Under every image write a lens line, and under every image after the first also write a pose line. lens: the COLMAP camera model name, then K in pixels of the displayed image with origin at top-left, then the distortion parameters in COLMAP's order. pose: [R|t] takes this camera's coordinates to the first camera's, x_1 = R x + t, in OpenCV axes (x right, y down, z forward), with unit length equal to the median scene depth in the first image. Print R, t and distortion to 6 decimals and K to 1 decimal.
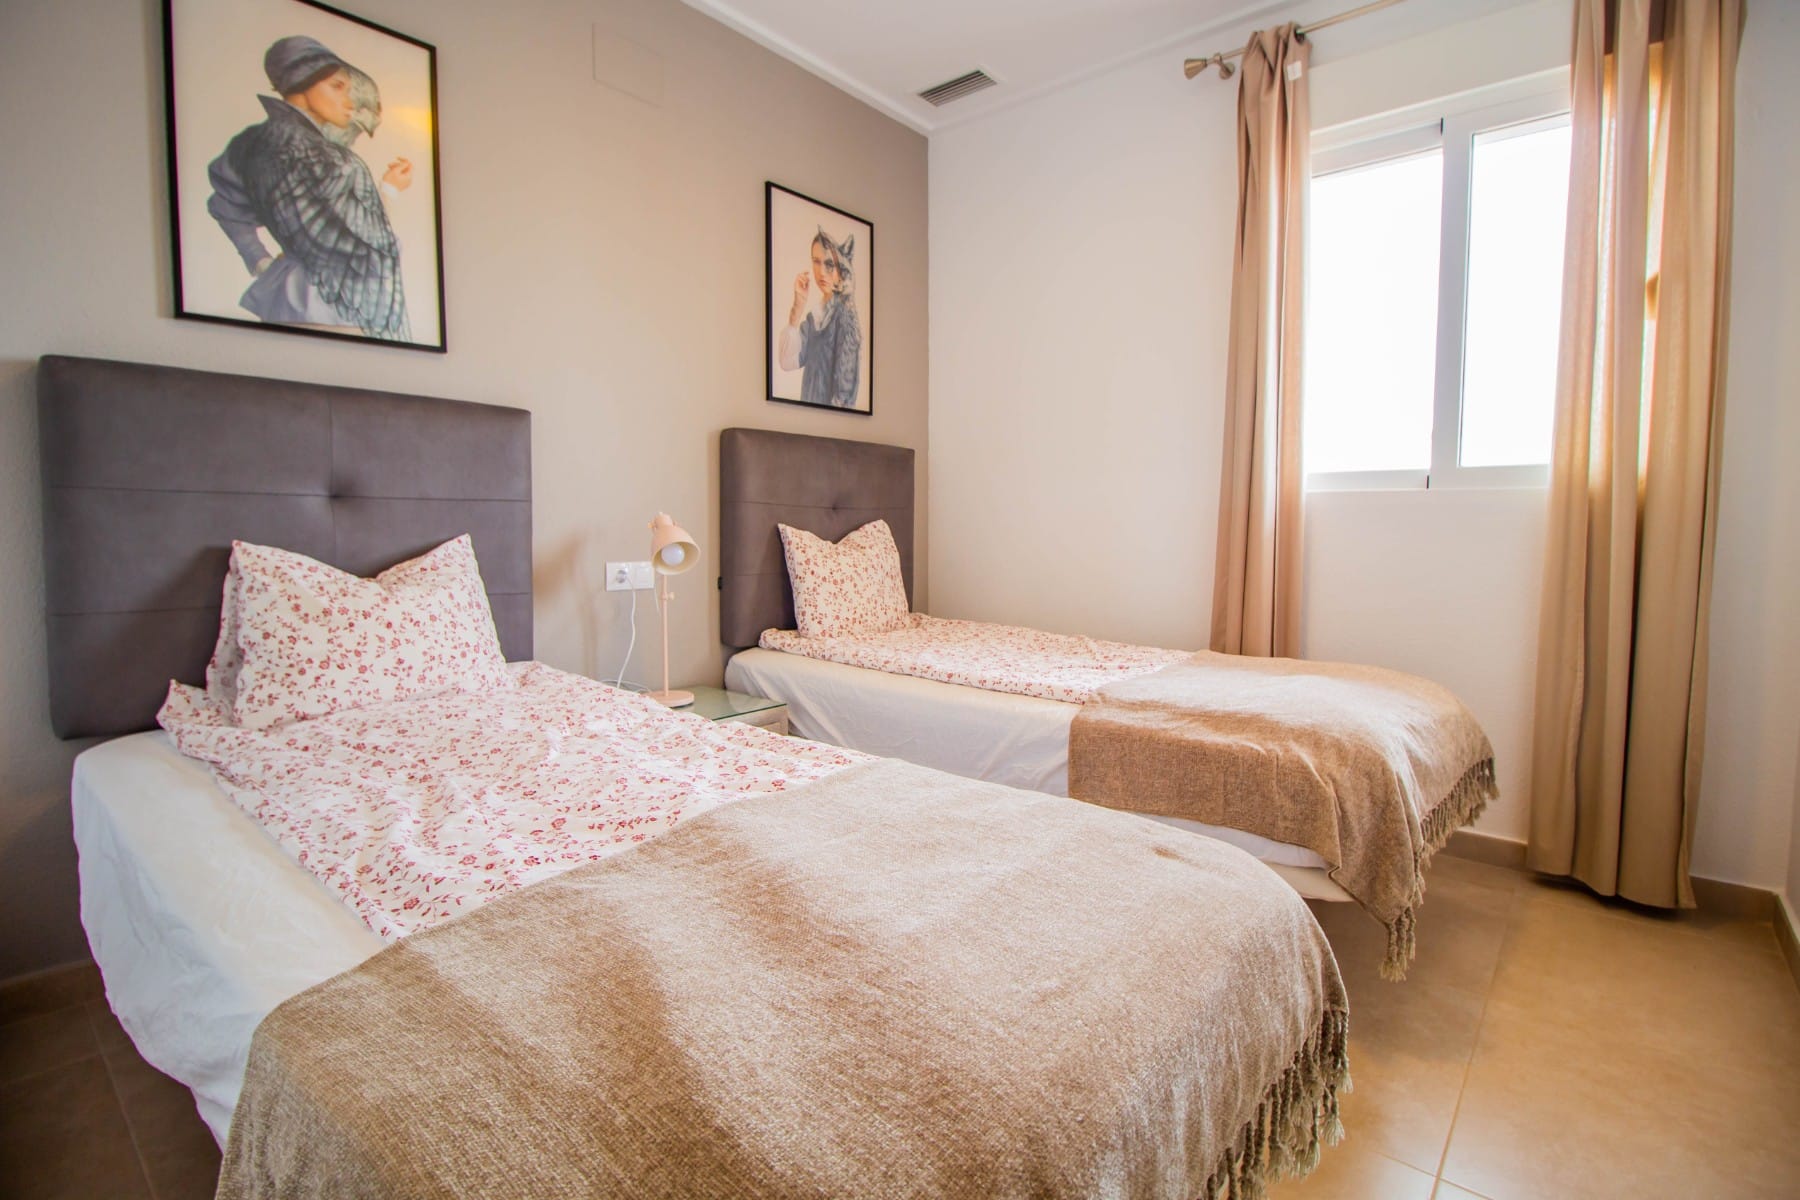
lens RADIAL K [[832.9, 0, 902.1], [0, 832.9, 581.2], [0, 0, 1]] dist [0.000905, -0.014501]
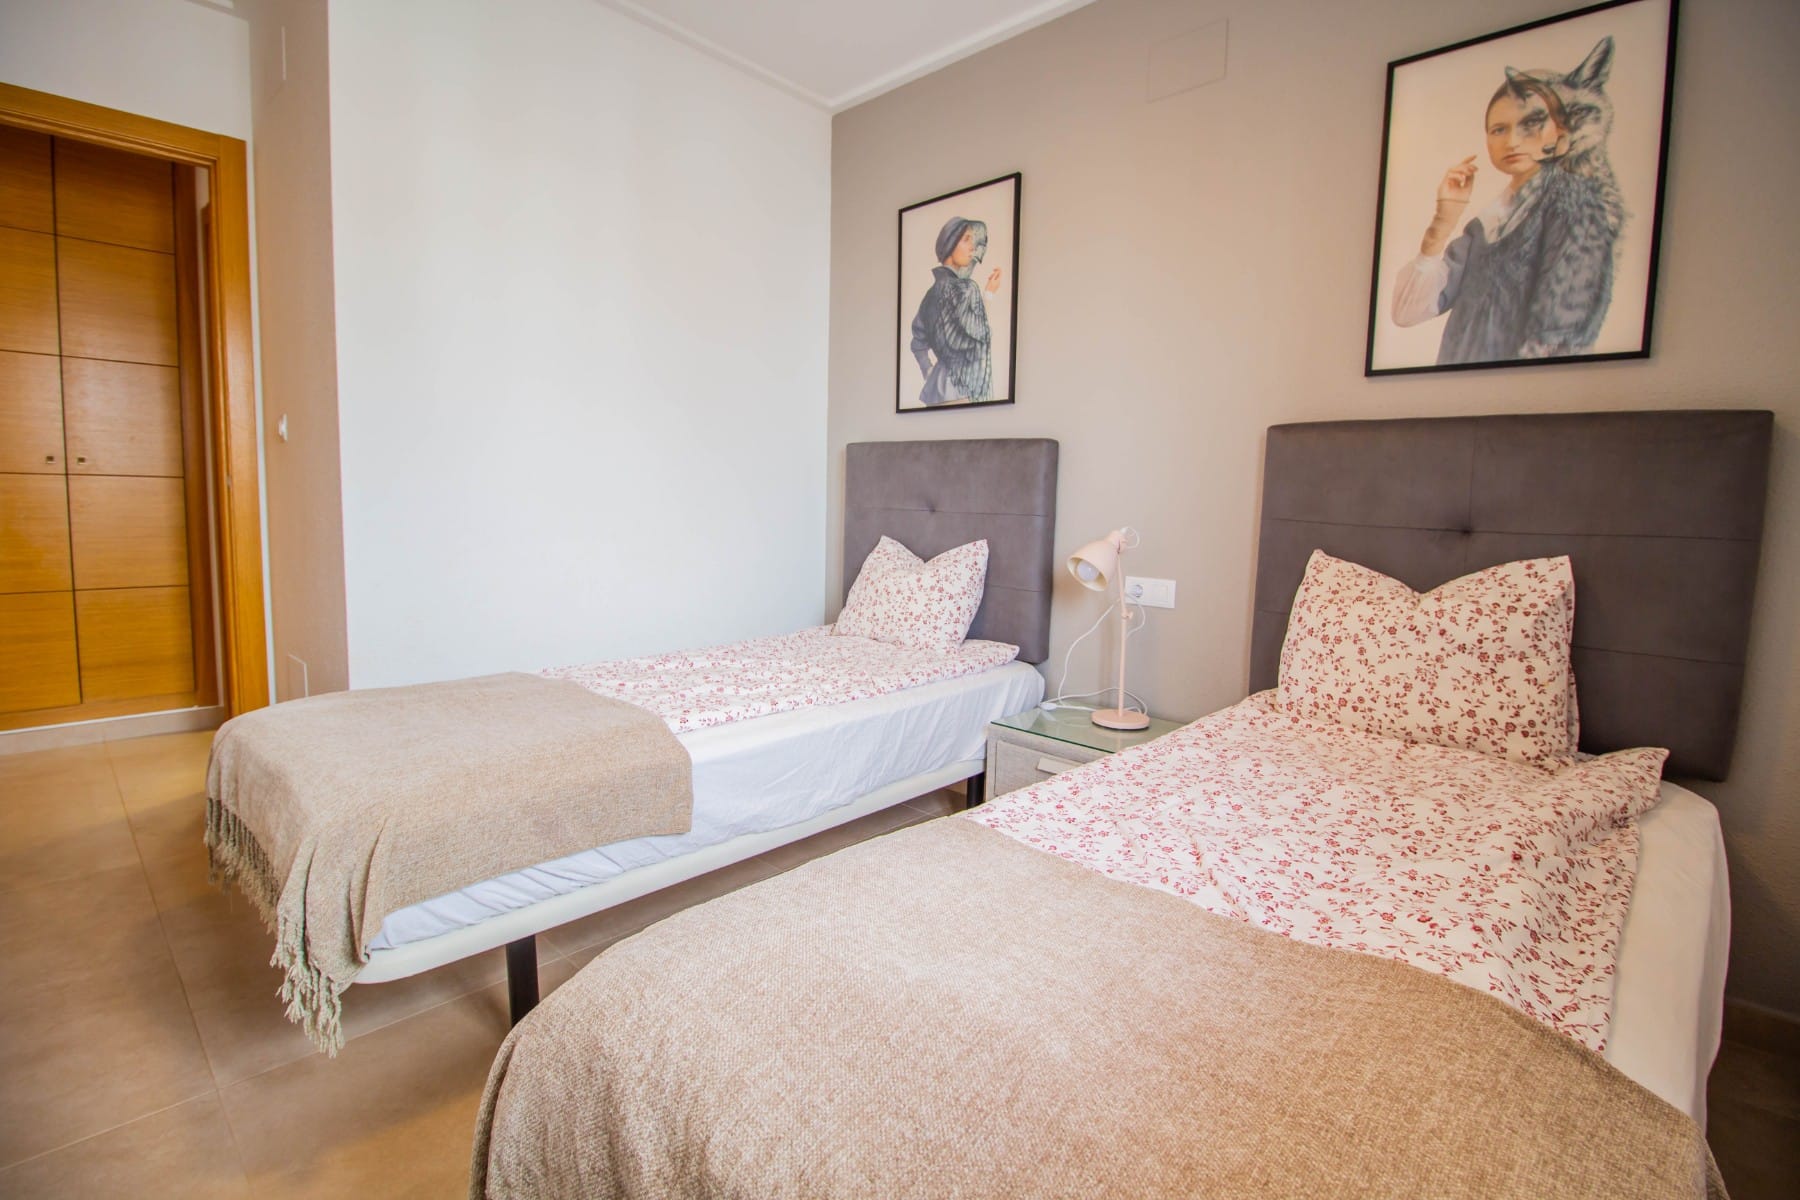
lens RADIAL K [[832.9, 0, 902.1], [0, 832.9, 581.2], [0, 0, 1]] dist [0.000905, -0.014501]
pose [[-0.045178, 0.086920, -0.995190, 0.841693], [-0.099121, 0.990901, 0.091045, -0.101285], [0.994049, 0.102758, -0.036151, 0.945354]]
